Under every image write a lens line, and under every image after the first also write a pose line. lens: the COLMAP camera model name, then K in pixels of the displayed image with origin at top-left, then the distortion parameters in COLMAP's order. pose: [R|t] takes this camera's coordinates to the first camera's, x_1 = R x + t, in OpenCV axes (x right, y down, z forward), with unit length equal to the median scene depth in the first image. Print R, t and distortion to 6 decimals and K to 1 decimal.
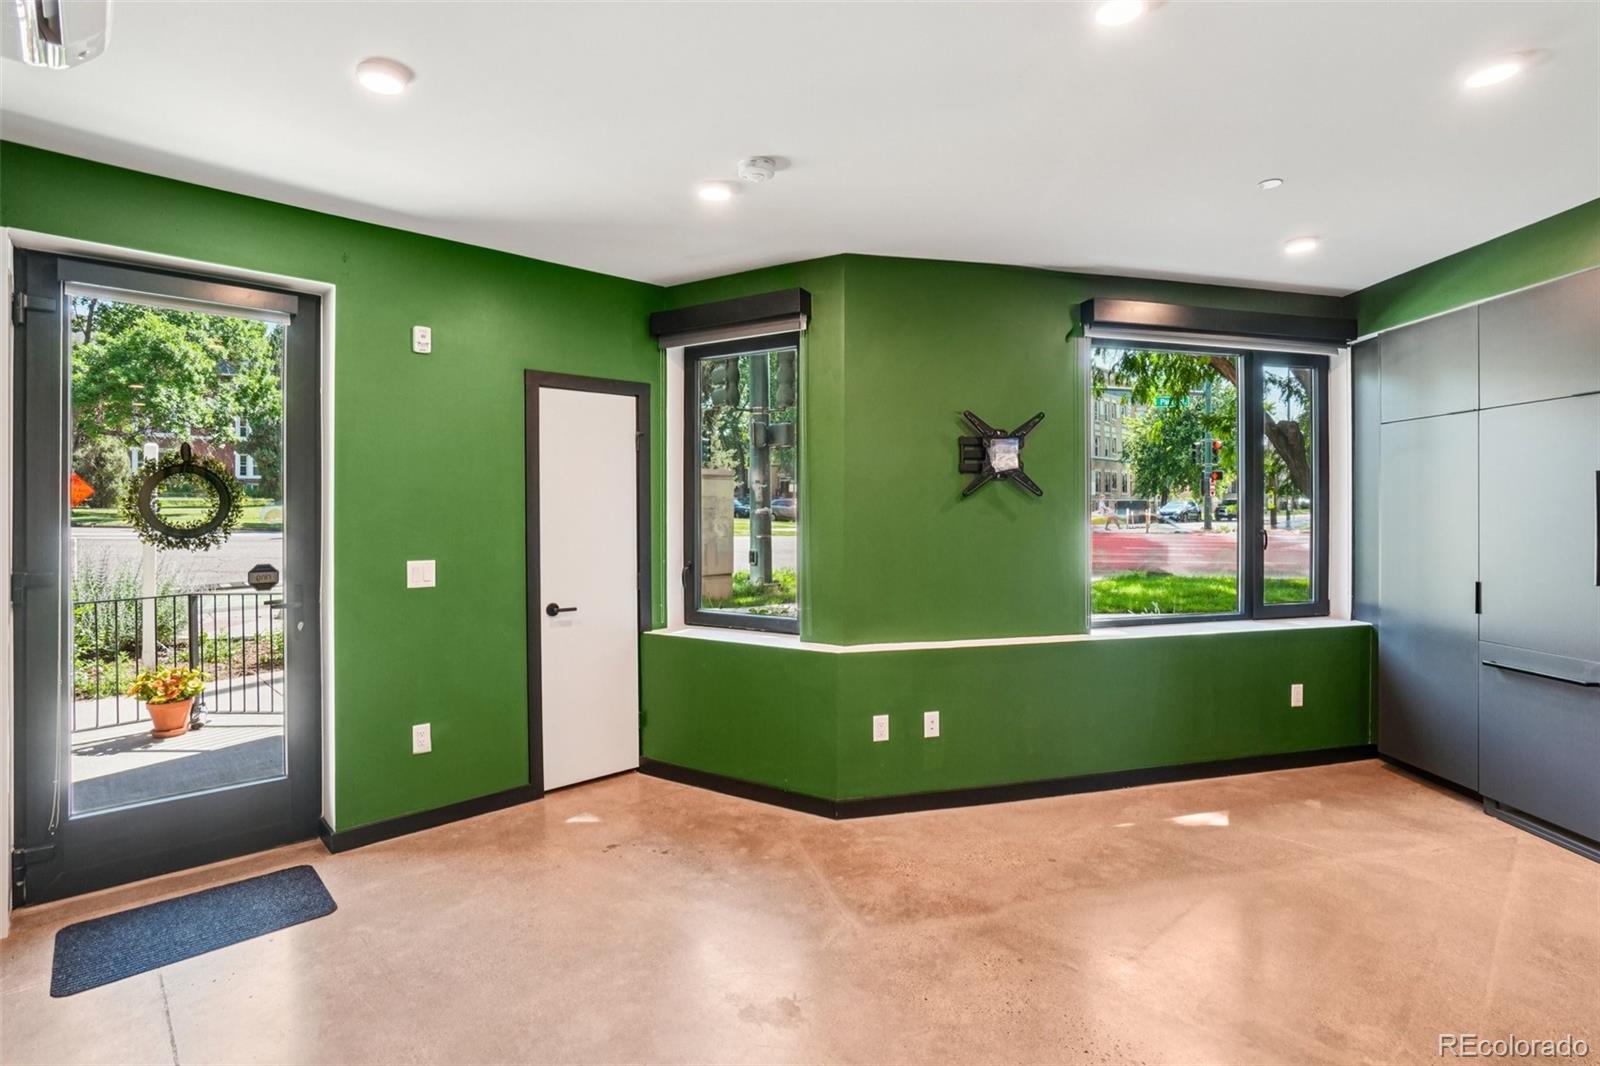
lens RADIAL K [[777.4, 0, 800.2], [0, 777.4, 509.1], [0, 0, 1]] dist [-0.000530, 0.000123]
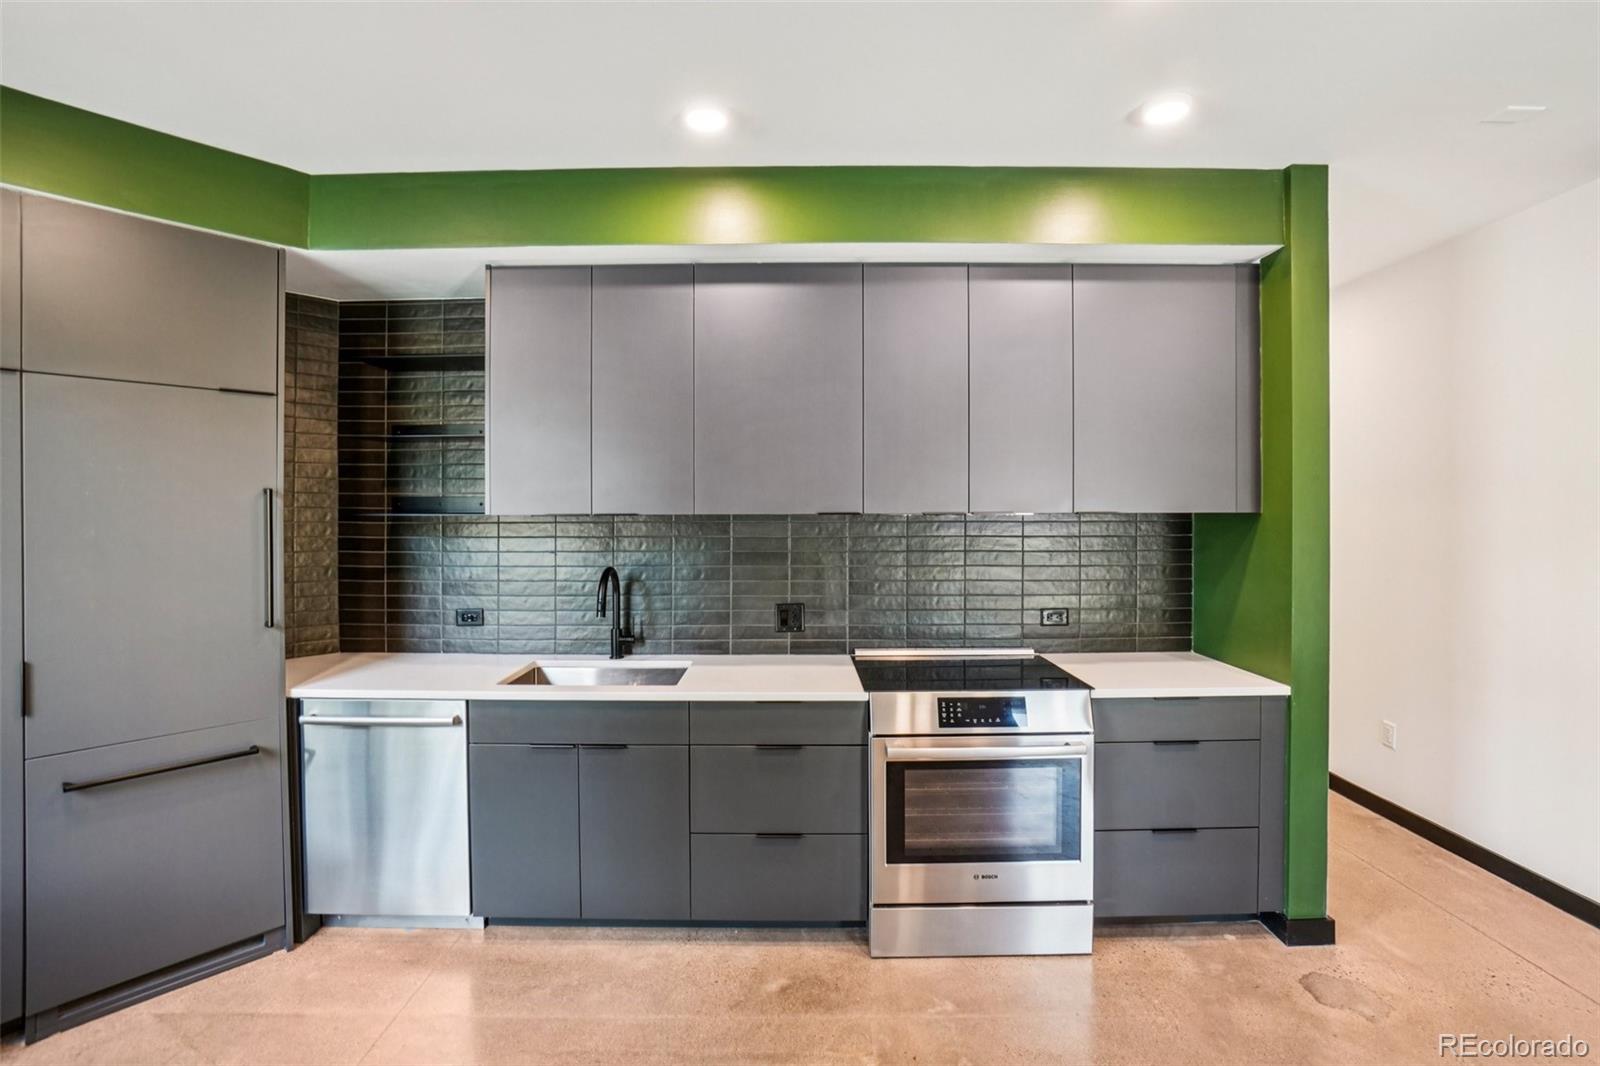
lens RADIAL K [[750.8, 0, 801.8], [0, 750.8, 513.0], [0, 0, 1]] dist [-0.066832, 0.029946]
pose [[-0.706174, 0.002792, 0.708032, 0.057085], [0.003928, 0.999992, -0.000026, -0.022728], [-0.708027, 0.002762, -0.706180, 1.071614]]
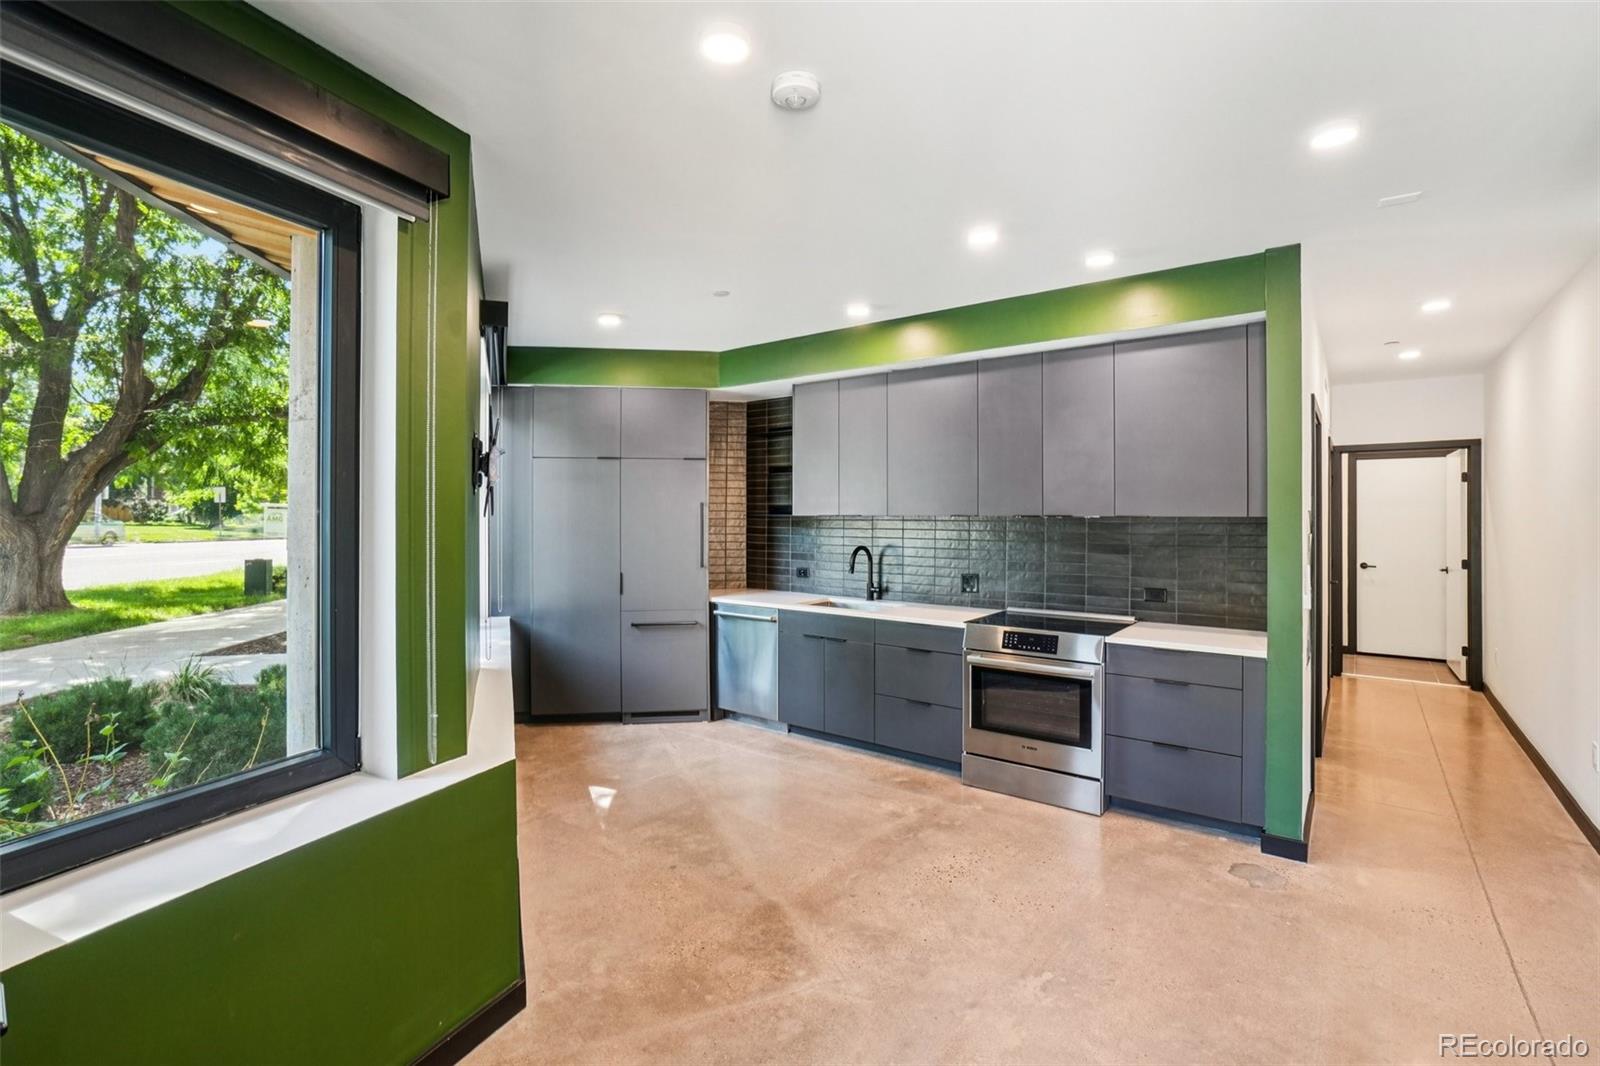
lens RADIAL K [[736.2, 0, 800.2], [0, 736.2, 514.2], [0, 0, 1]] dist [-0.047444, 0.029698]
pose [[-0.127325, 0.003102, 0.991856, -0.646423], [-0.005392, 0.999978, -0.003819, -0.018518], [-0.991846, -0.005834, -0.127306, 0.925678]]
